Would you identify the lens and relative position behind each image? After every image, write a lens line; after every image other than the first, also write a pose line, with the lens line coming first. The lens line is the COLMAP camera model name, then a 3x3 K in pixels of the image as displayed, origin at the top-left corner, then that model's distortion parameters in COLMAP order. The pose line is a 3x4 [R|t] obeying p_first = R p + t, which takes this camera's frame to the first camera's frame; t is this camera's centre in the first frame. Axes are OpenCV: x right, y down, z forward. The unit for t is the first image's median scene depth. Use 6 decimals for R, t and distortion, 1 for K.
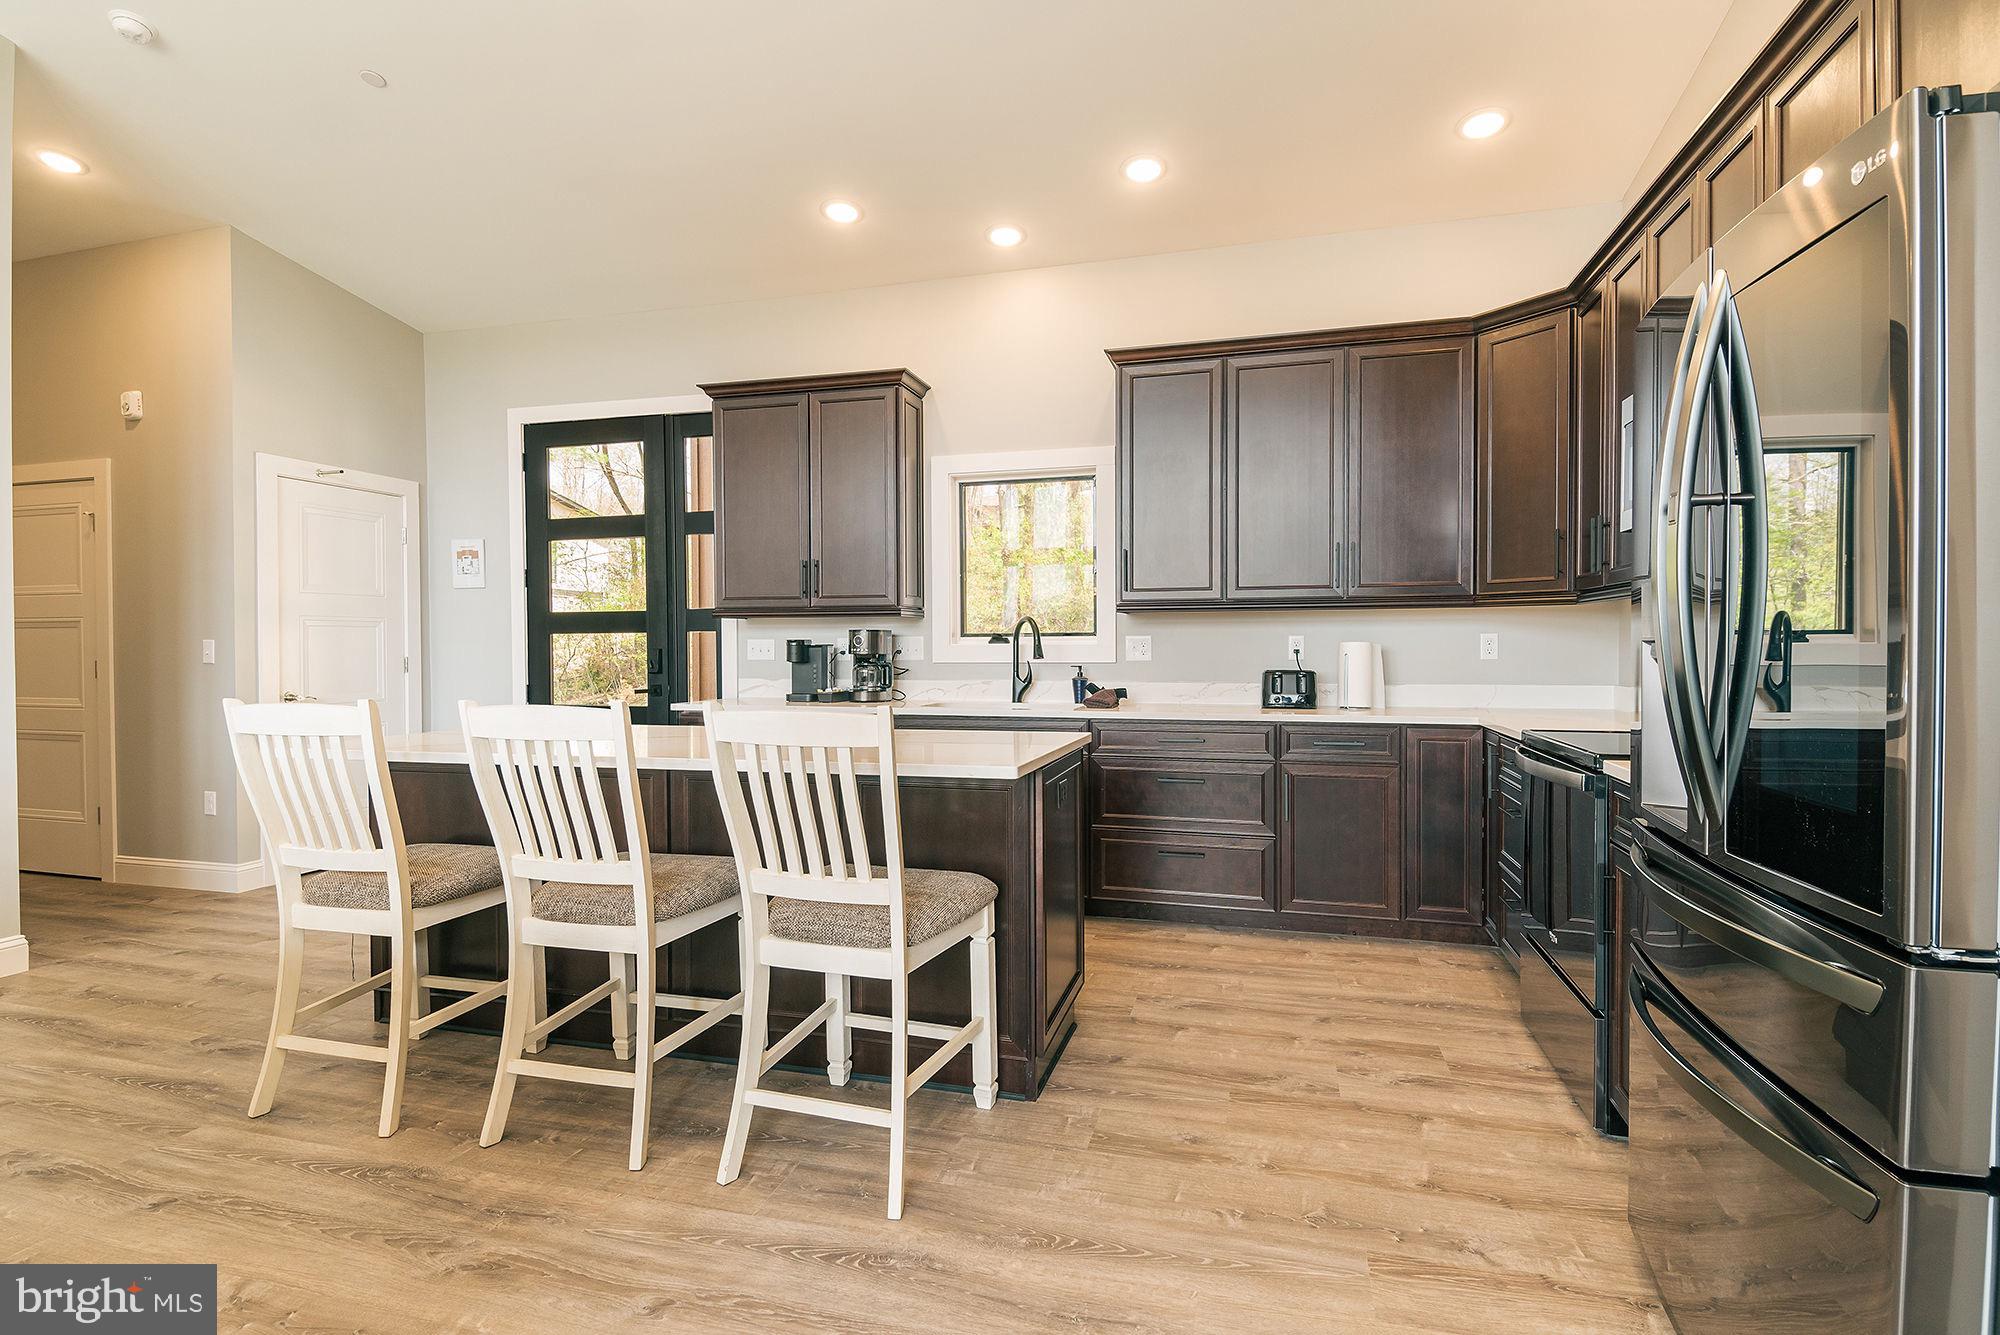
lens RADIAL K [[977.1, 0, 1000.0], [0, 977.1, 667.5], [0, 0, 1]] dist [-0.000866, -0.000805]
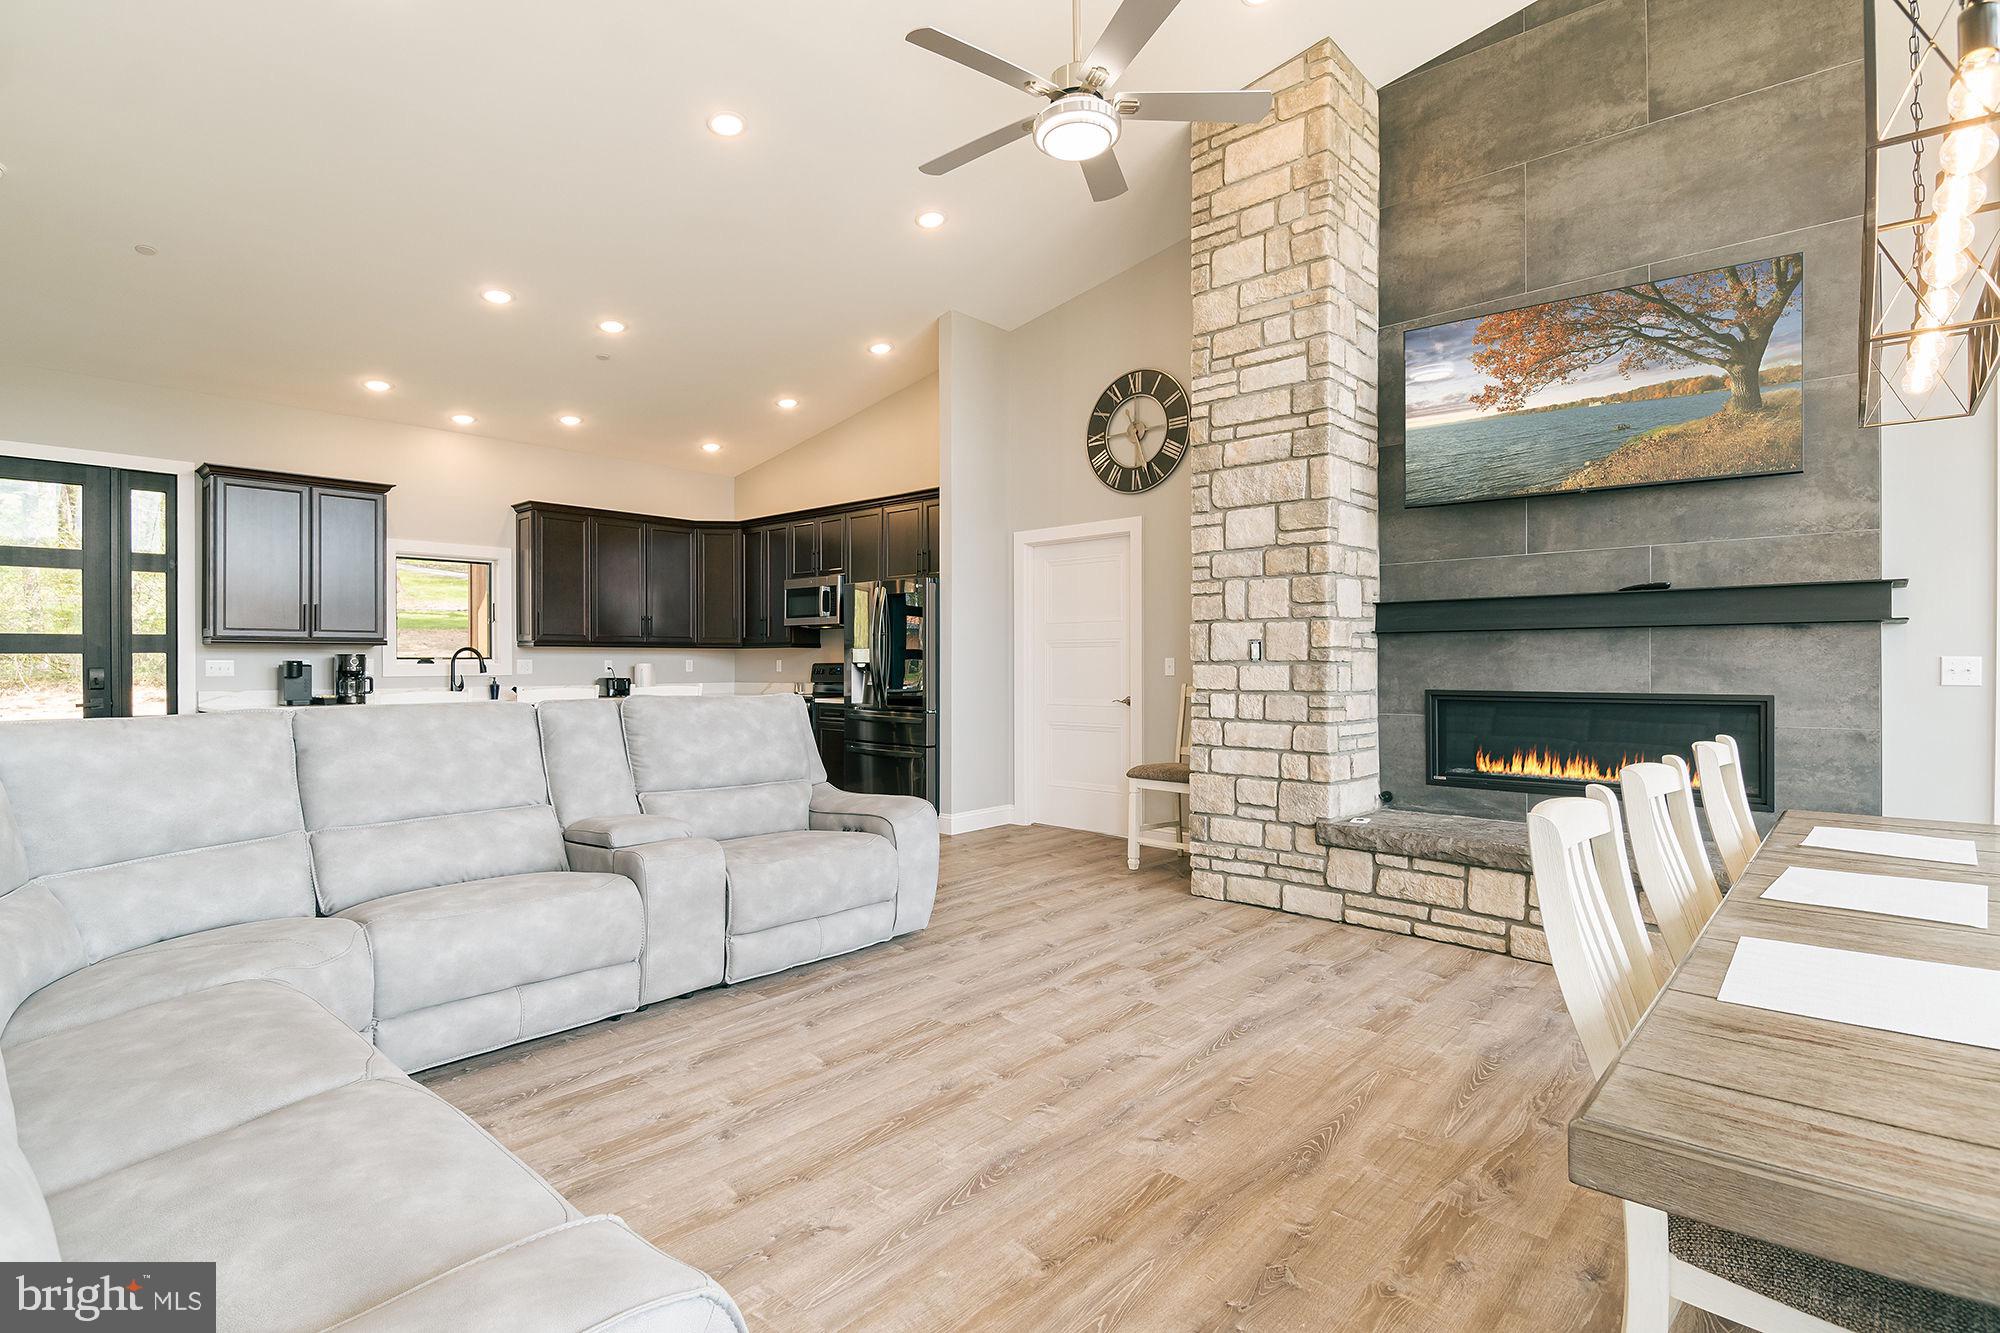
lens RADIAL K [[993.2, 0, 977.4], [0, 993.2, 645.0], [0, 0, 1]] dist [0.026916, -0.024303]
pose [[0.471774, 0.022236, 0.881439, -1.024617], [0.027345, 0.998832, -0.039834, 0.033572], [-0.881295, 0.042896, 0.470615, -0.534486]]
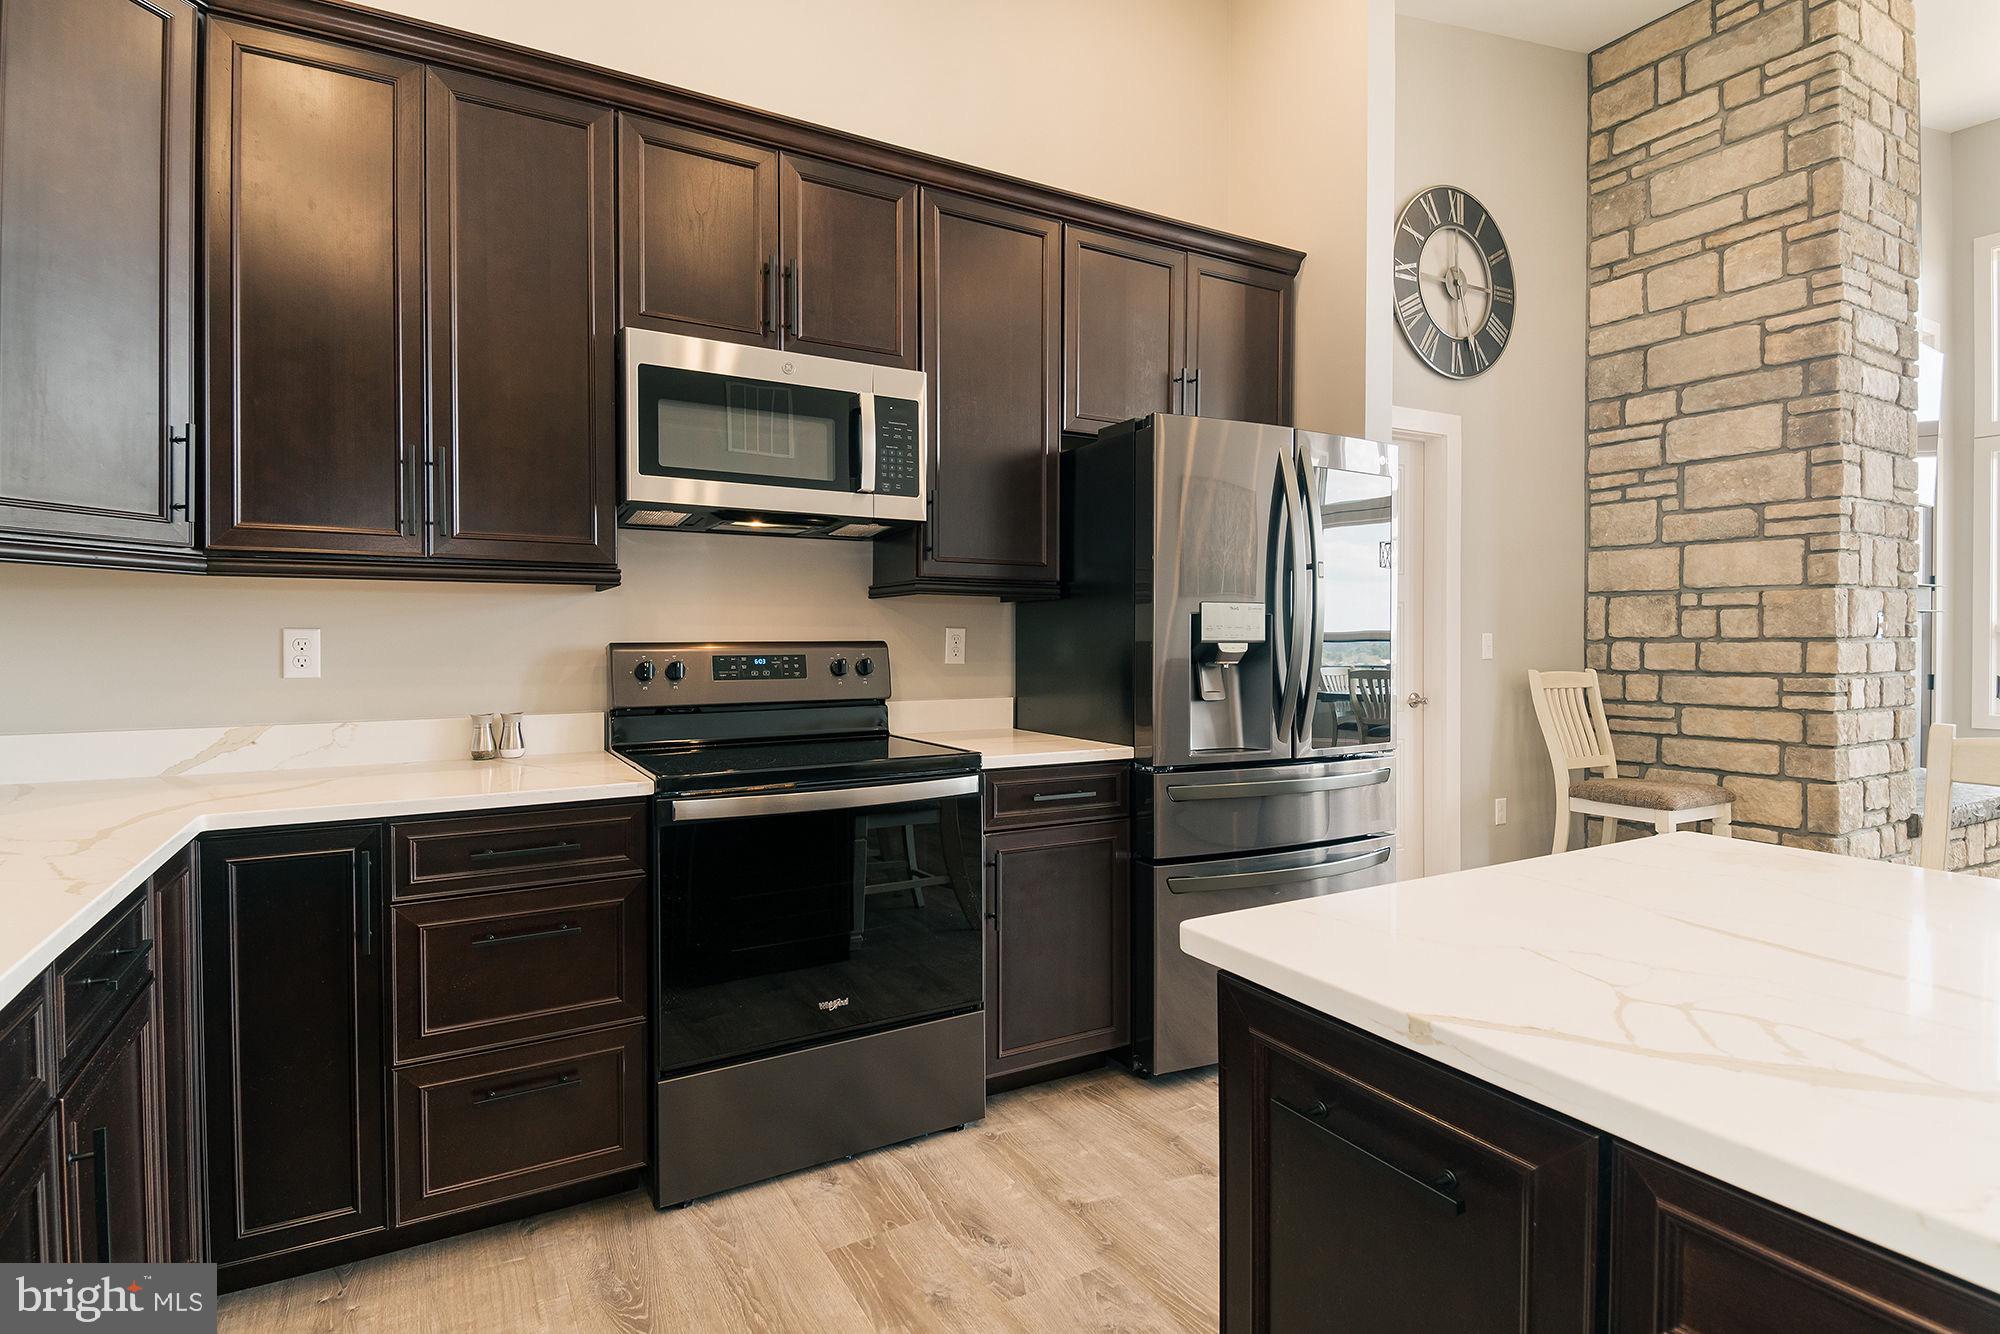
lens RADIAL K [[999.2, 0, 1022.4], [0, 999.2, 647.0], [0, 0, 1]] dist [0.028103, -0.026097]
pose [[-0.708679, 0.001452, 0.705530, -0.072588], [0.028582, 0.999236, 0.026653, -0.019811], [-0.704952, 0.039054, -0.708179, 0.836124]]
